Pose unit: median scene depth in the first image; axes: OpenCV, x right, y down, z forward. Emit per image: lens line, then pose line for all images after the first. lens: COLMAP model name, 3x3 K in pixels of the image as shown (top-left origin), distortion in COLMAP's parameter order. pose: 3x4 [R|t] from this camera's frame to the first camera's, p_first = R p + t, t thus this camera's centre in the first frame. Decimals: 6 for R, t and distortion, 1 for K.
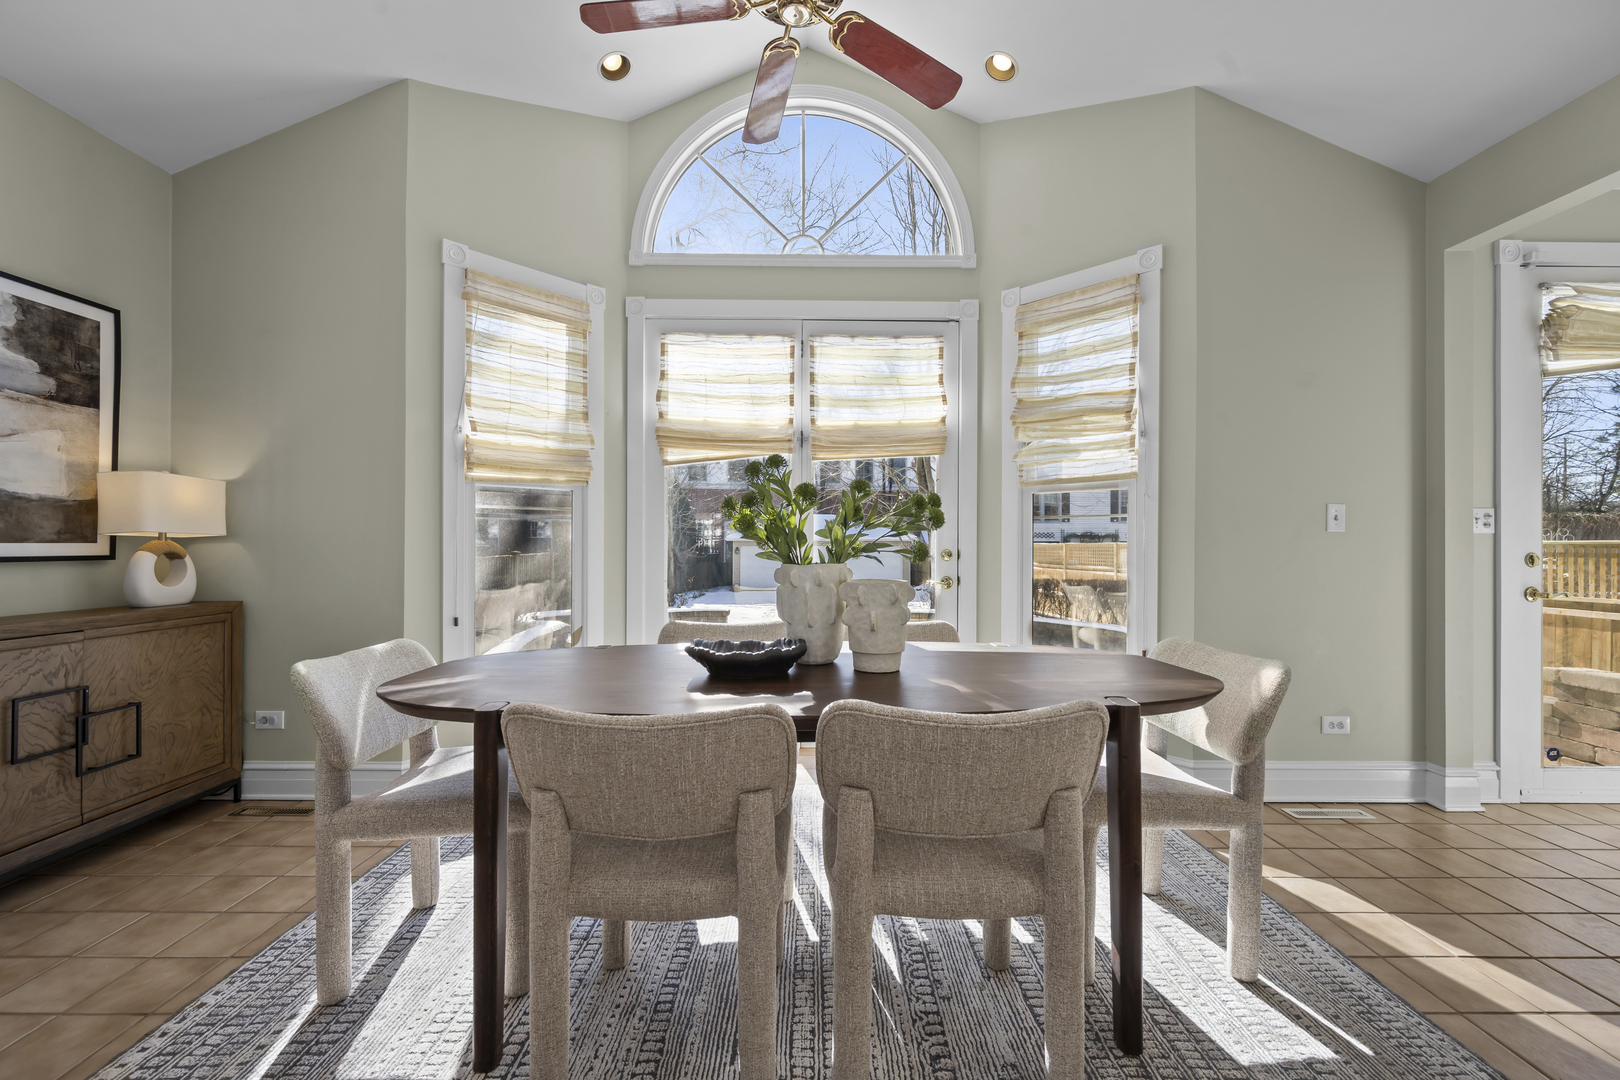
lens RADIAL K [[639.1, 0, 805.1], [0, 639.1, 541.6], [0, 0, 1]] dist [-0.003143, -0.000223]
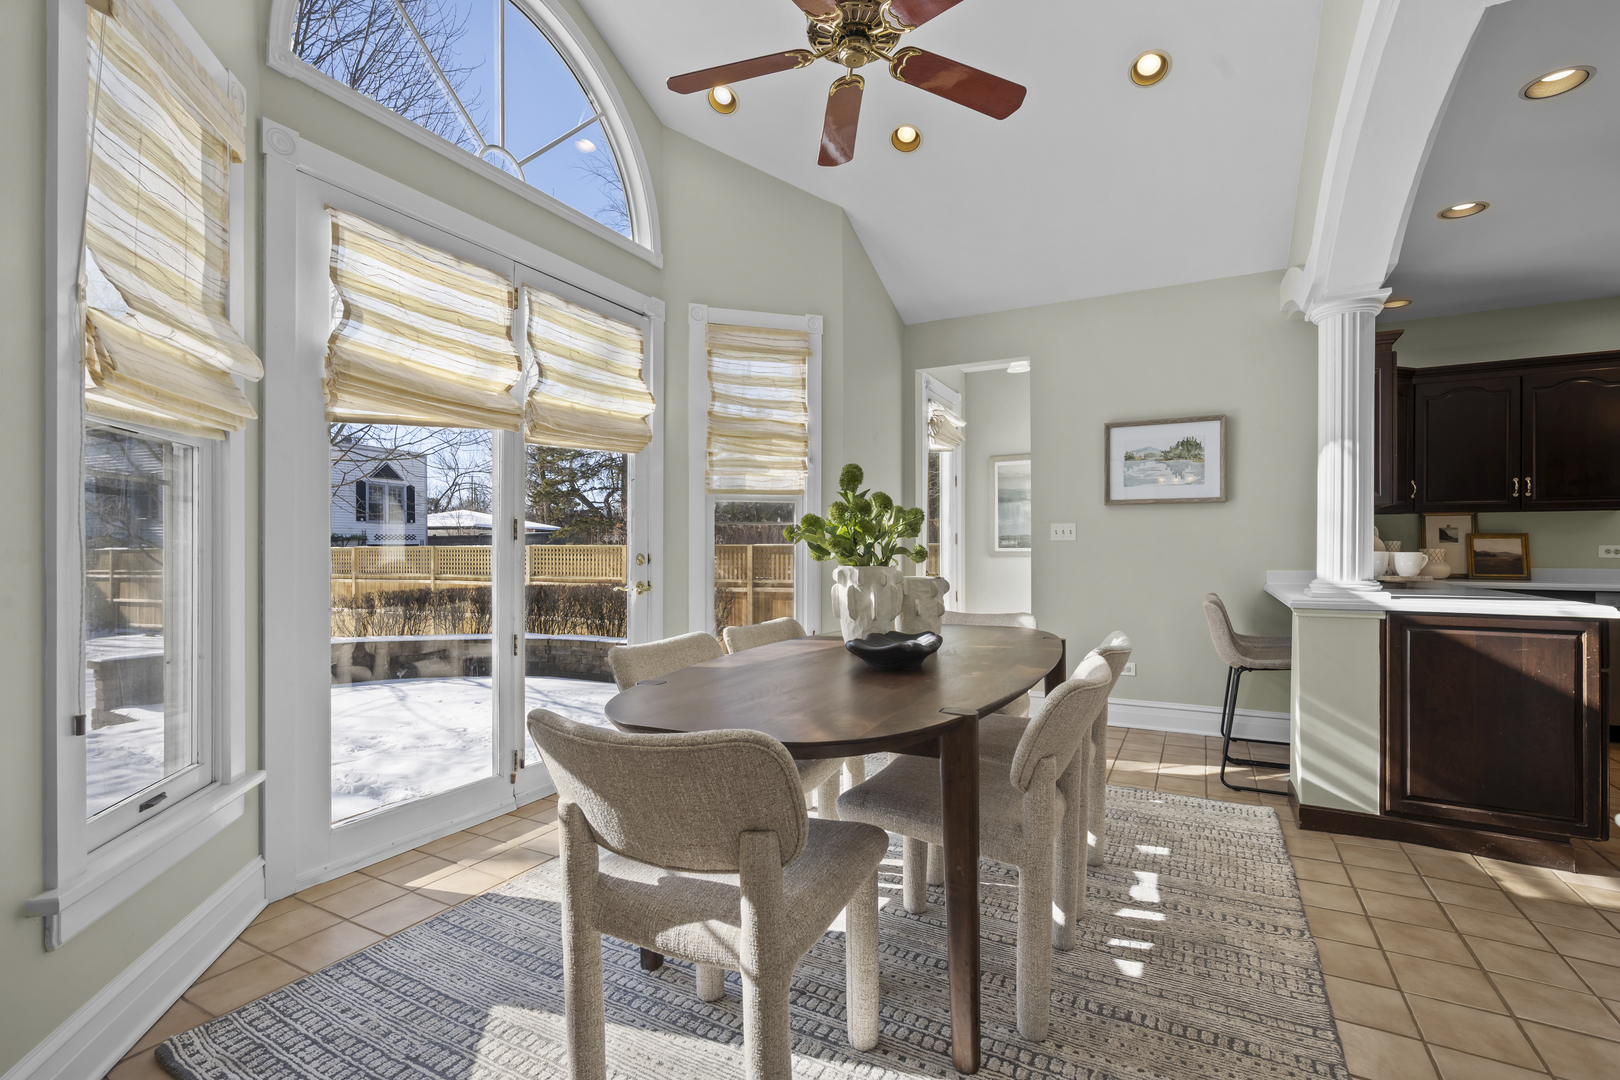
lens RADIAL K [[743.3, 0, 806.6], [0, 743.3, 540.7], [0, 0, 1]] dist [0.003575, 0.000621]
pose [[0.471687, 0.006650, 0.881741, -0.654194], [-0.000309, 0.999973, -0.007376, 0.001348], [-0.881766, 0.003207, 0.471677, 0.263658]]
